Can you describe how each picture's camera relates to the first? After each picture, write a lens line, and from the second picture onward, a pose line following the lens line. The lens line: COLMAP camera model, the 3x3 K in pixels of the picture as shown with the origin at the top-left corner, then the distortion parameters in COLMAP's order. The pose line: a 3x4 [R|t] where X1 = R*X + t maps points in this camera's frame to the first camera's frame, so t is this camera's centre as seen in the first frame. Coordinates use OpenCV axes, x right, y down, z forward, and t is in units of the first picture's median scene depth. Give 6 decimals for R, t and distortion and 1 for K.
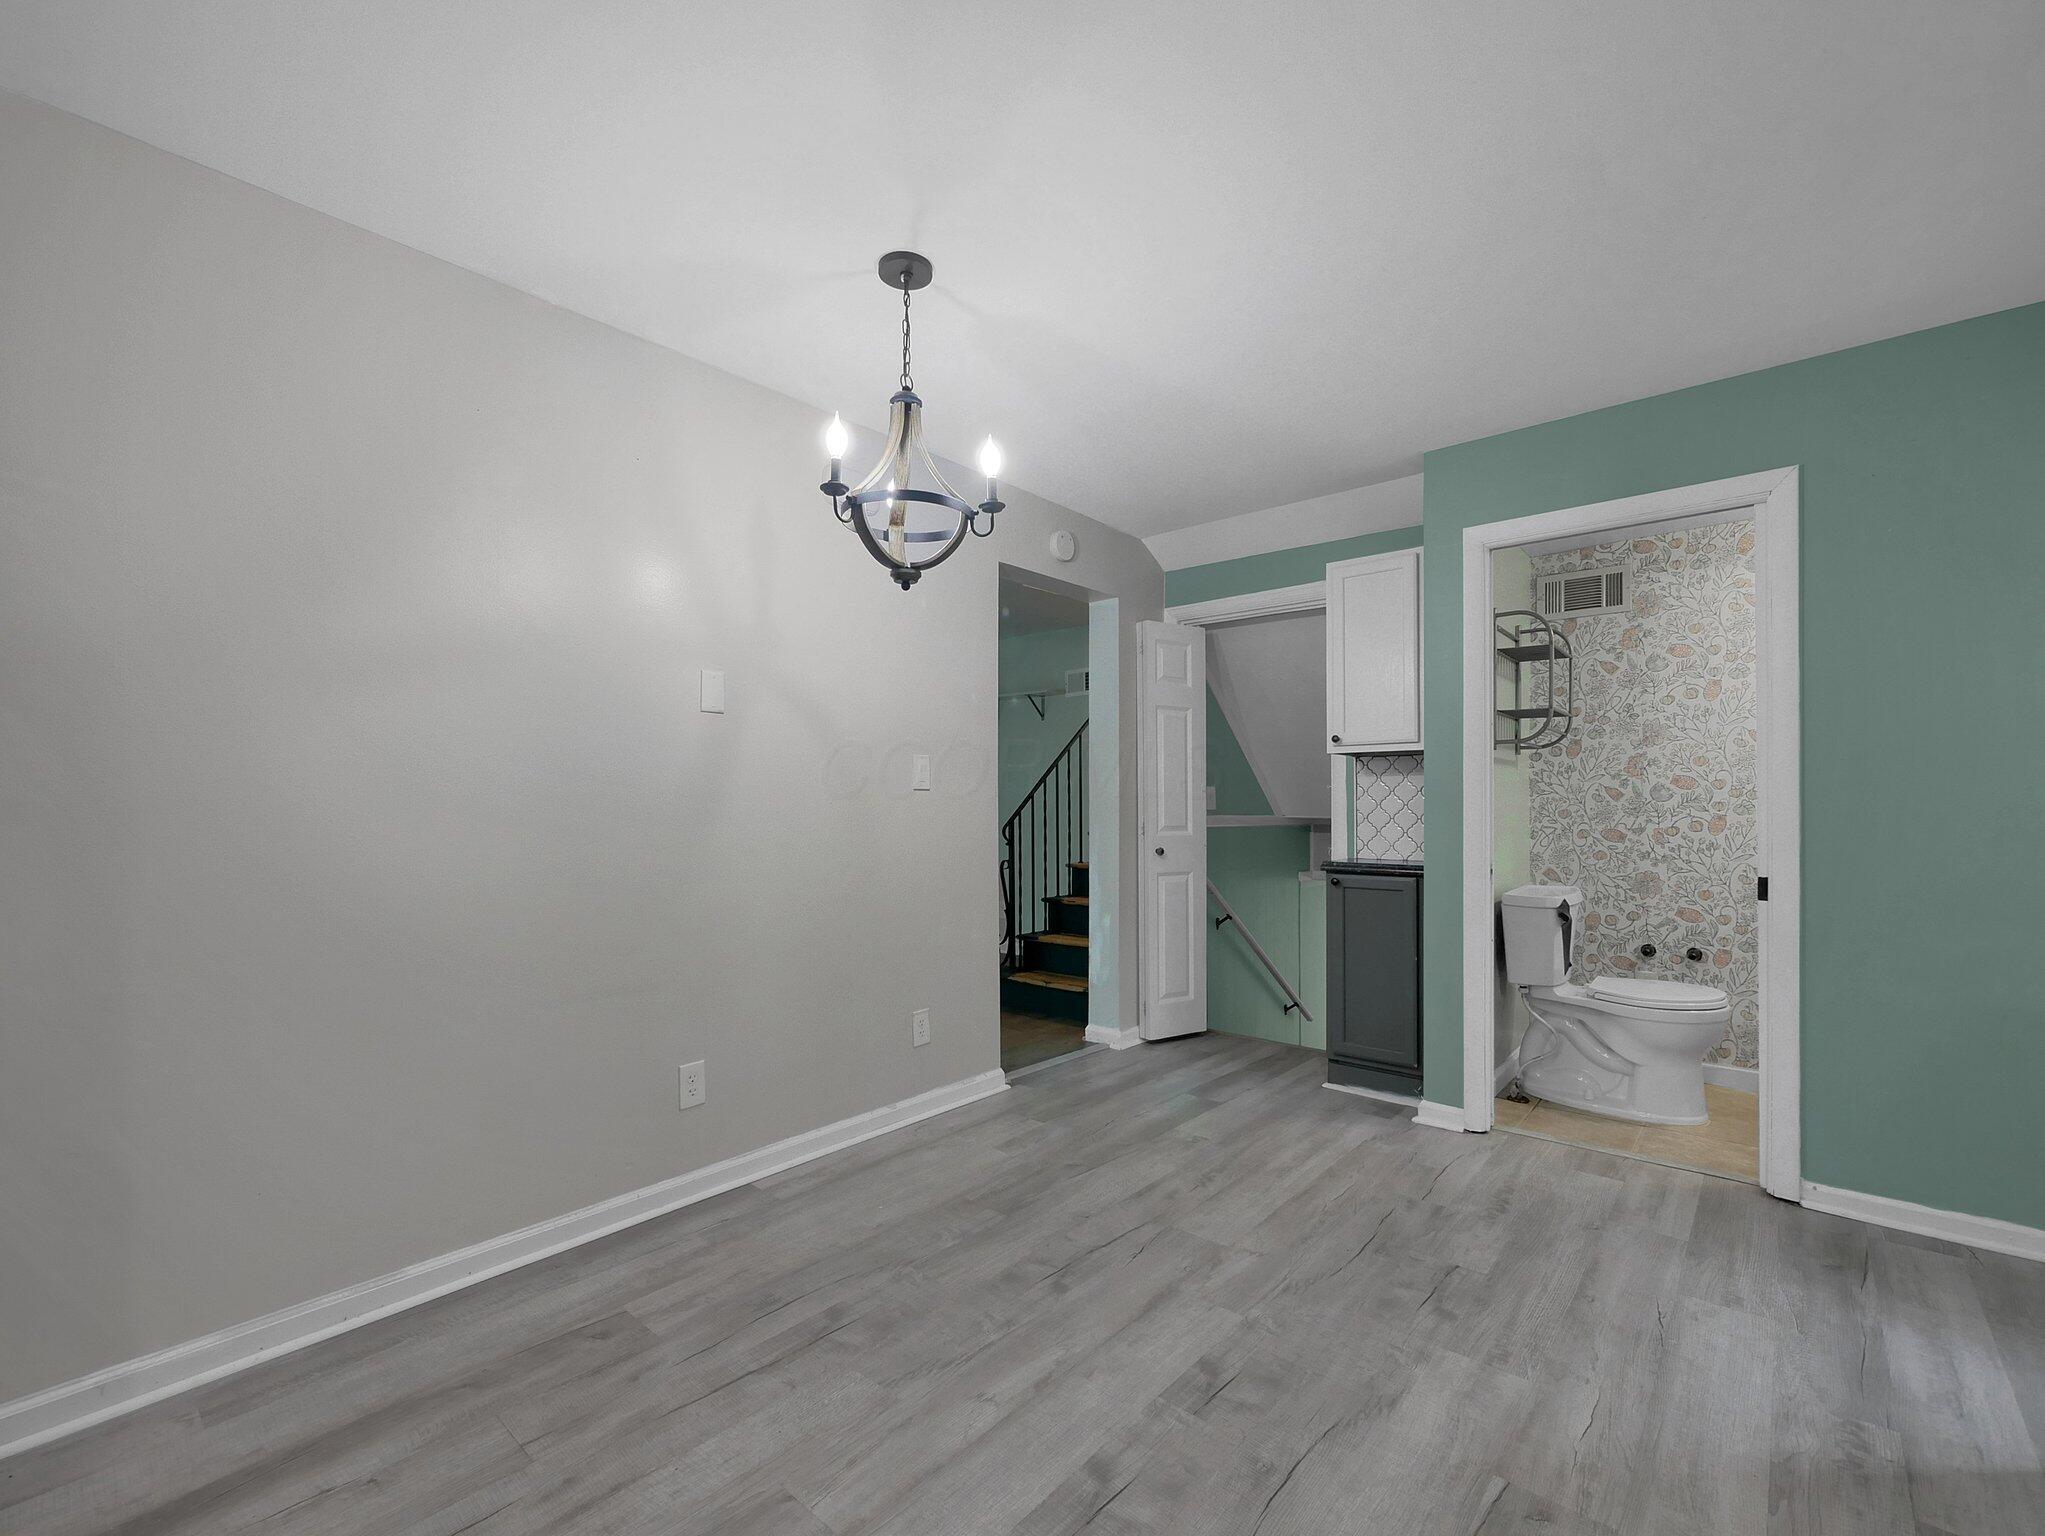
lens RADIAL K [[890.1, 0, 1034.2], [0, 890.1, 804.6], [0, 0, 1]] dist [-0.004335, -0.000233]
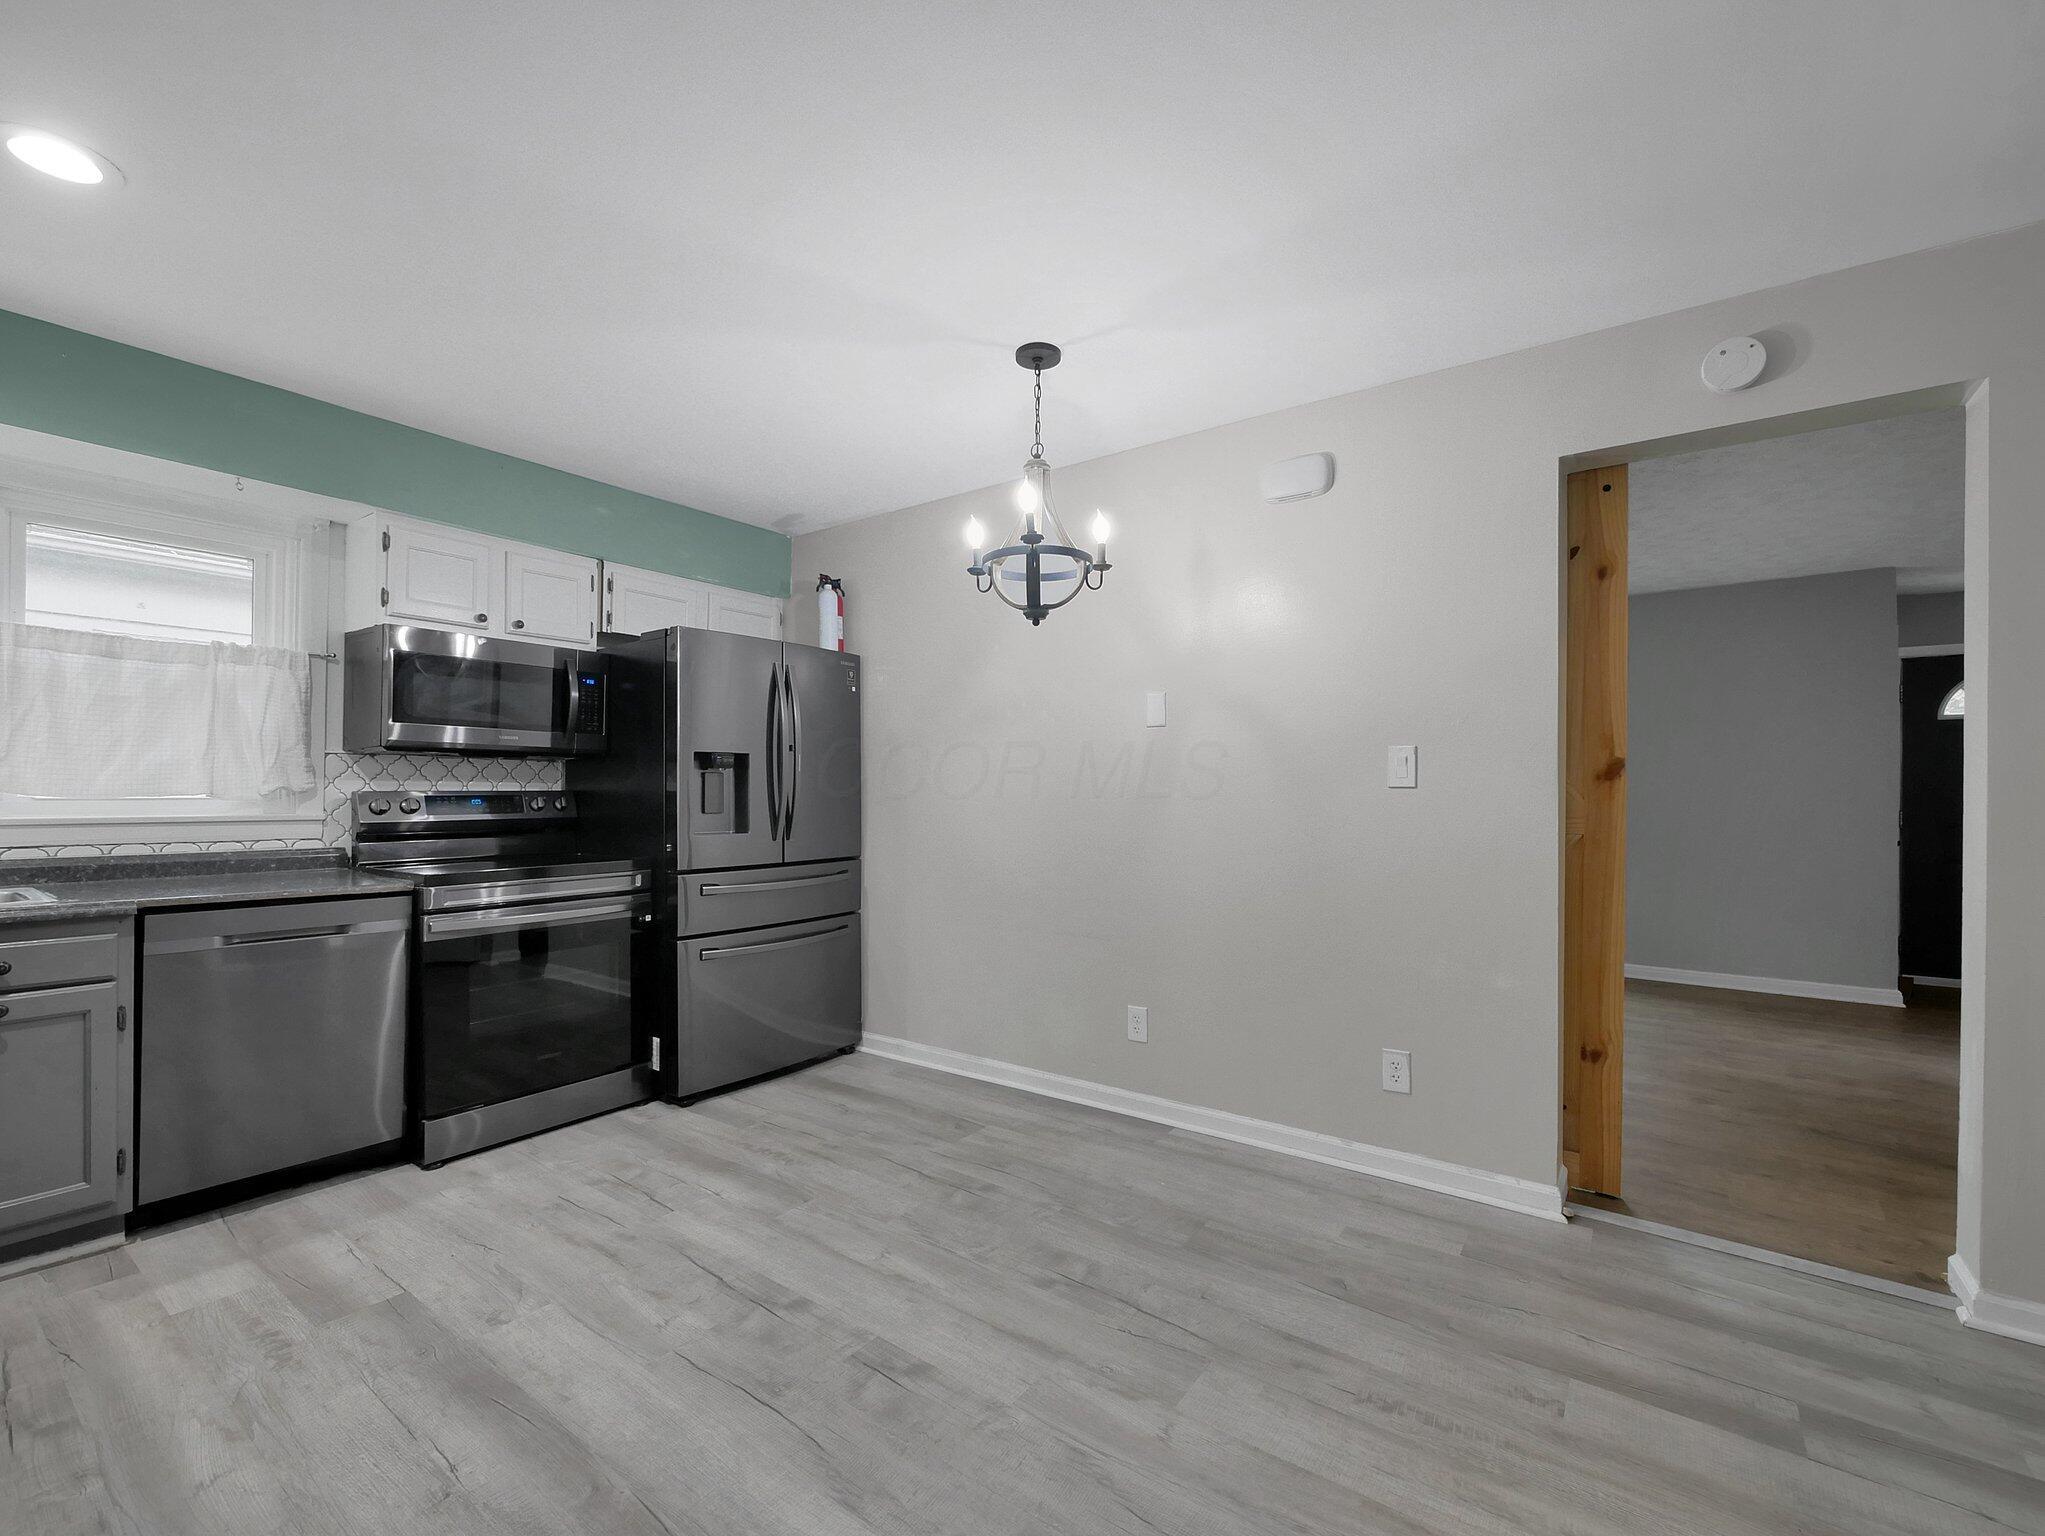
lens RADIAL K [[890.1, 0, 1024.3], [0, 890.1, 782.0], [0, 0, 1]] dist [-0.004335, -0.000233]
pose [[0.071682, -0.006753, -0.997405, 1.126132], [0.000442, 0.999977, -0.006739, -0.027585], [0.997427, 0.000042, 0.071683, 0.967930]]
